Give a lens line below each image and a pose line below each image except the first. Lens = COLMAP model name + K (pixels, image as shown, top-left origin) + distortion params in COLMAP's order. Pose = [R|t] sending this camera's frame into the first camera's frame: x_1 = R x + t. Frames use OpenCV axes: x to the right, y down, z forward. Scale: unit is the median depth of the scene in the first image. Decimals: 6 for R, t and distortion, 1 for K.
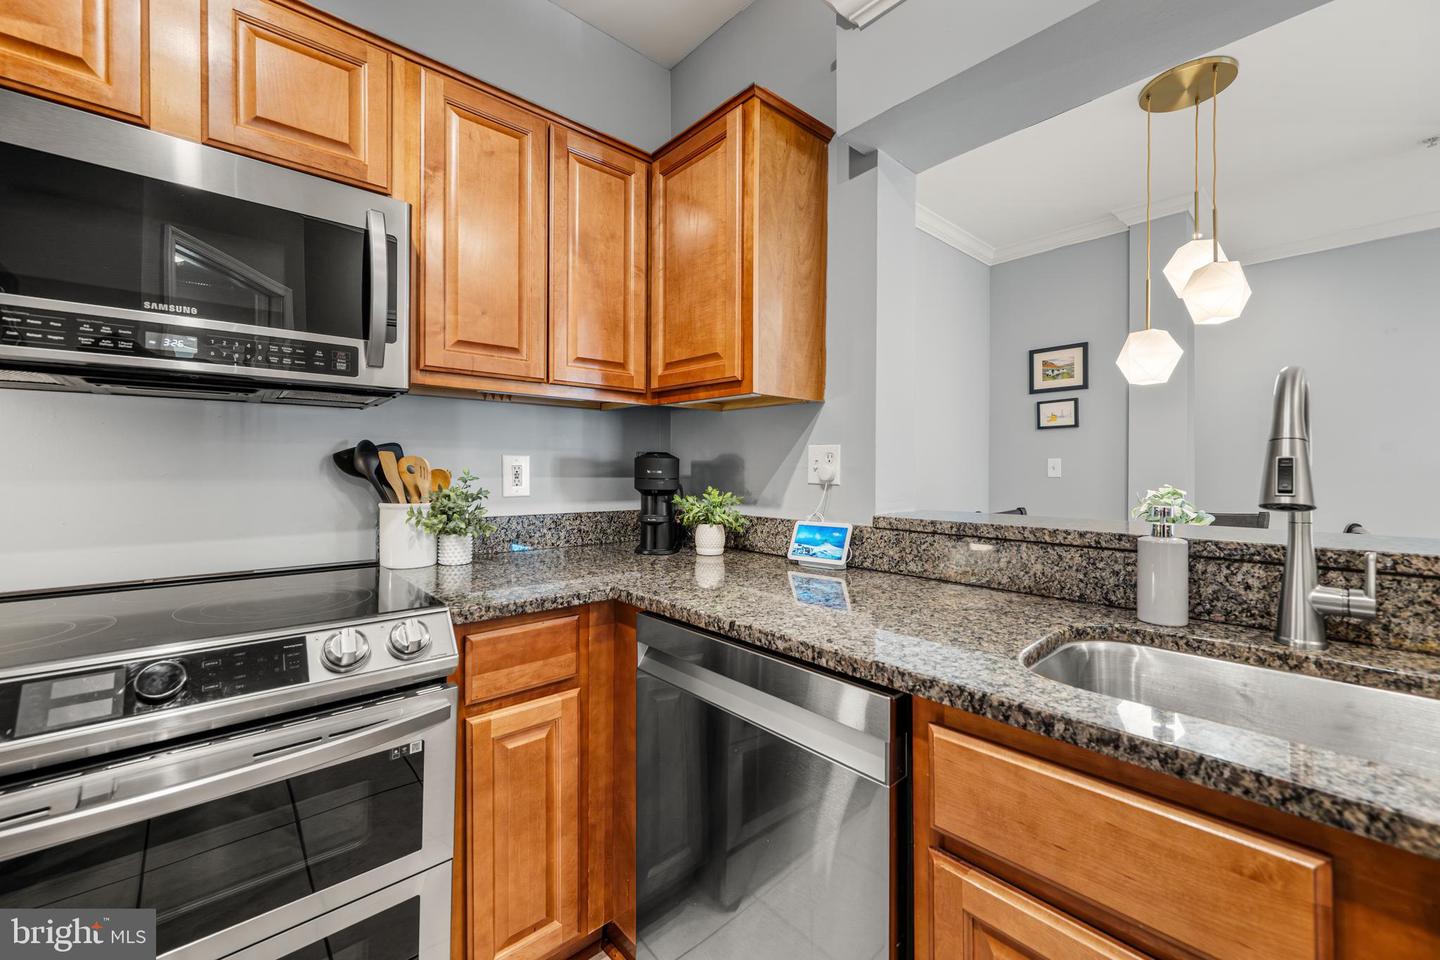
lens RADIAL K [[569.6, 0, 720.8], [0, 569.6, 468.5], [0, 0, 1]] dist [-0.003373, 0.000850]
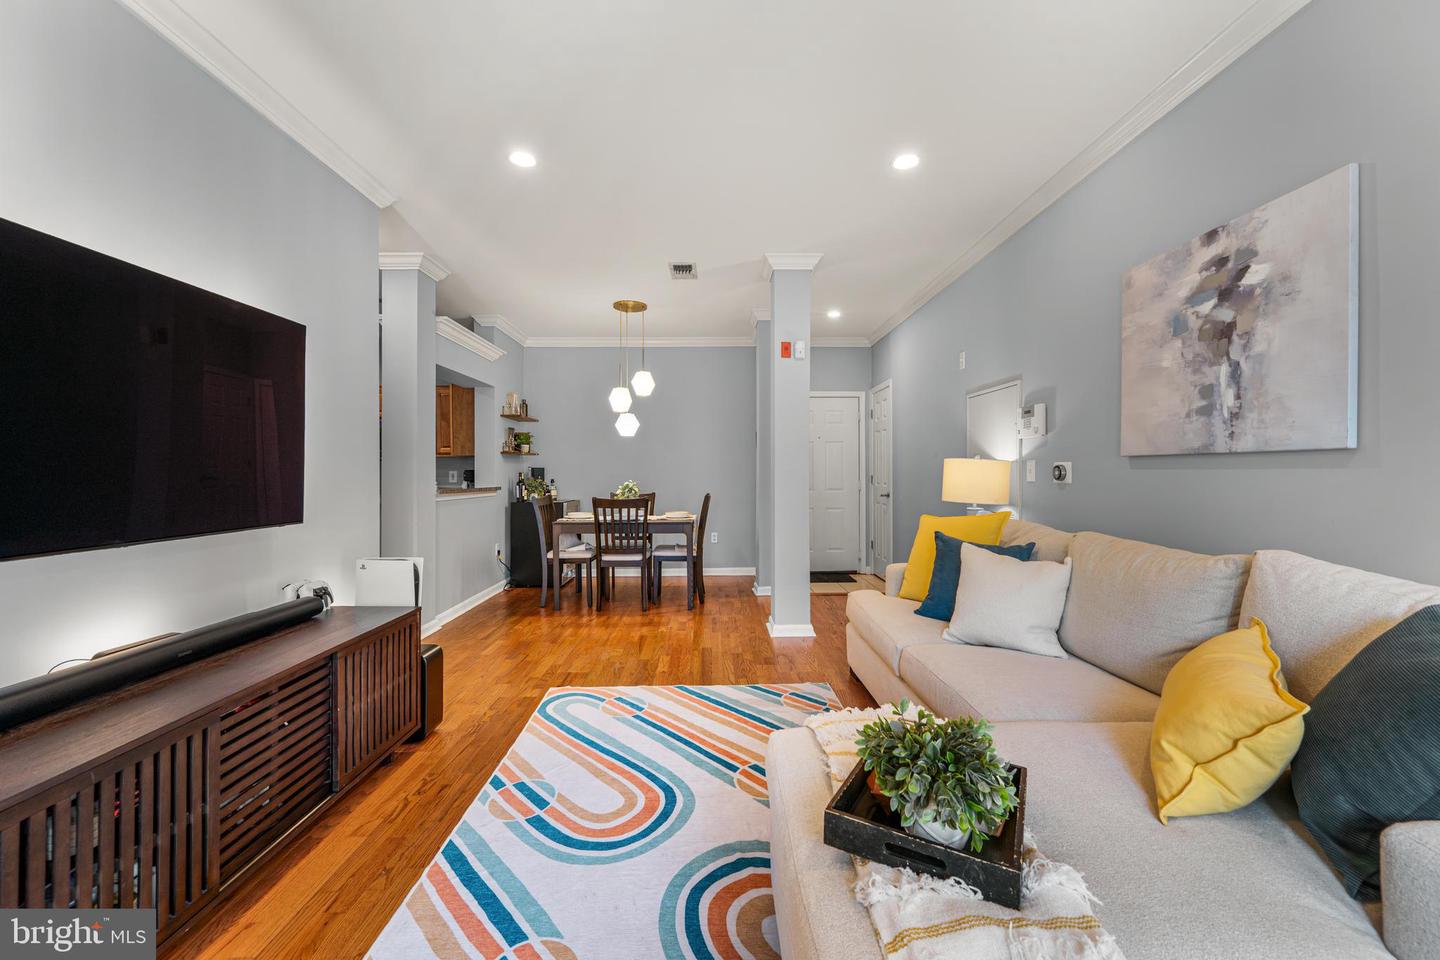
lens RADIAL K [[569.6, 0, 730.7], [0, 569.6, 472.7], [0, 0, 1]] dist [-0.003373, 0.000850]
pose [[0.774730, -0.003462, -0.632283, 3.916442], [0.007809, 0.999961, 0.004094, -0.014705], [0.632244, -0.008110, 0.774727, -0.807828]]
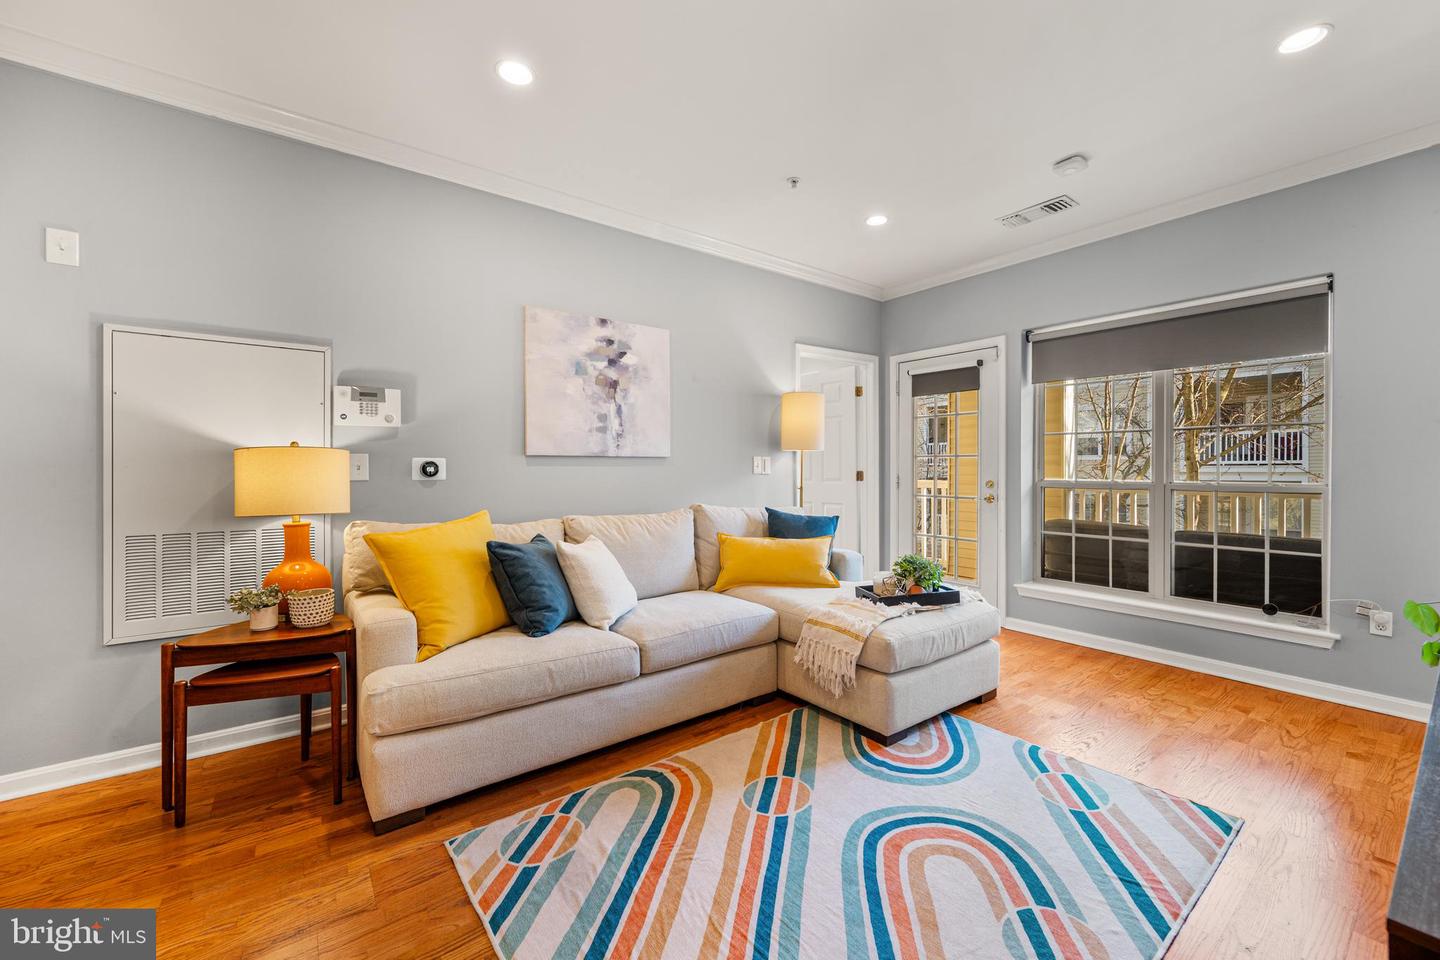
lens RADIAL K [[569.6, 0, 712.9], [0, 569.6, 468.0], [0, 0, 1]] dist [-0.003373, 0.000850]
pose [[0.090372, -0.003191, 0.995903, 1.753403], [-0.002783, 0.999990, 0.003457, -0.010020], [-0.995904, -0.003084, 0.090362, 0.369216]]
